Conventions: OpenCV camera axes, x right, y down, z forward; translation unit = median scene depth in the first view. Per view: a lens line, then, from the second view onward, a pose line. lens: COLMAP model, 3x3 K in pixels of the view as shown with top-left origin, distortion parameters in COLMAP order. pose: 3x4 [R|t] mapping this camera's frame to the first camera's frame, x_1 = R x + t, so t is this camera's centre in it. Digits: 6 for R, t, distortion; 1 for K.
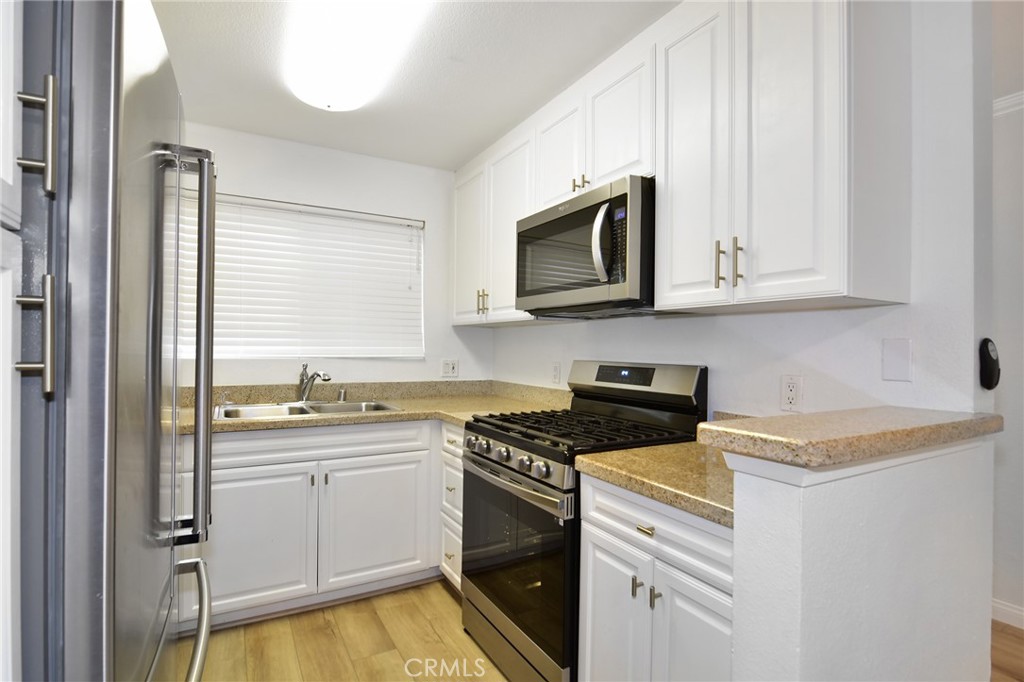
lens RADIAL K [[481.5, 0, 504.9], [0, 481.5, 345.6], [0, 0, 1]] dist [-0.014185, -0.000798]
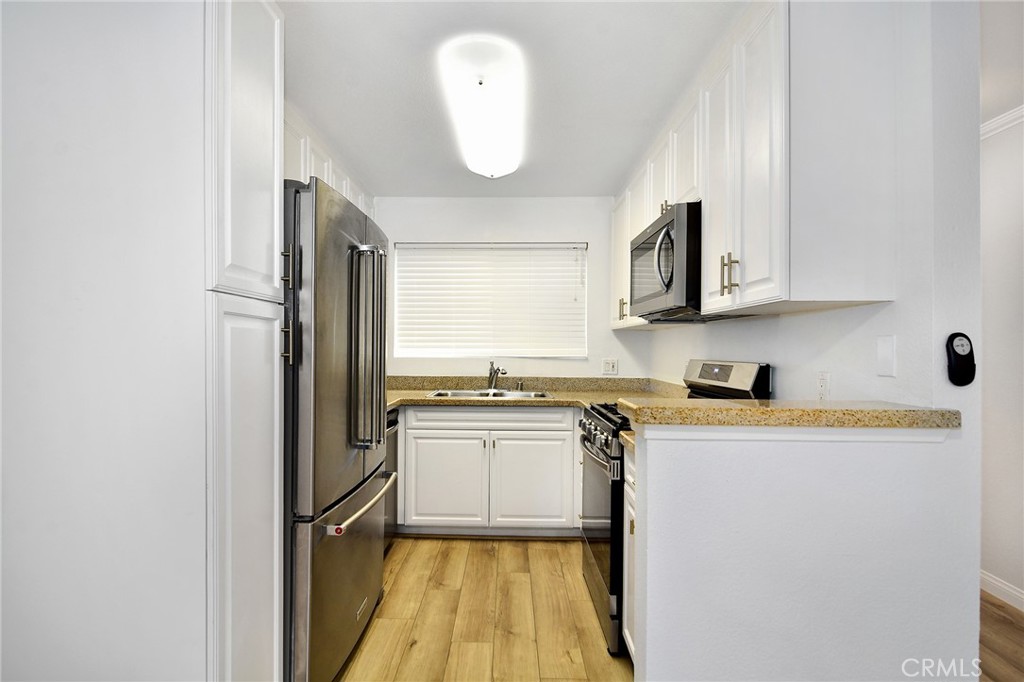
lens RADIAL K [[481.5, 0, 504.9], [0, 481.5, 345.6], [0, 0, 1]] dist [-0.014185, -0.000798]
pose [[0.863564, -0.008581, -0.504166, 0.354785], [0.005004, 0.999952, -0.008449, 0.006397], [0.504214, 0.004773, 0.863565, -0.178244]]
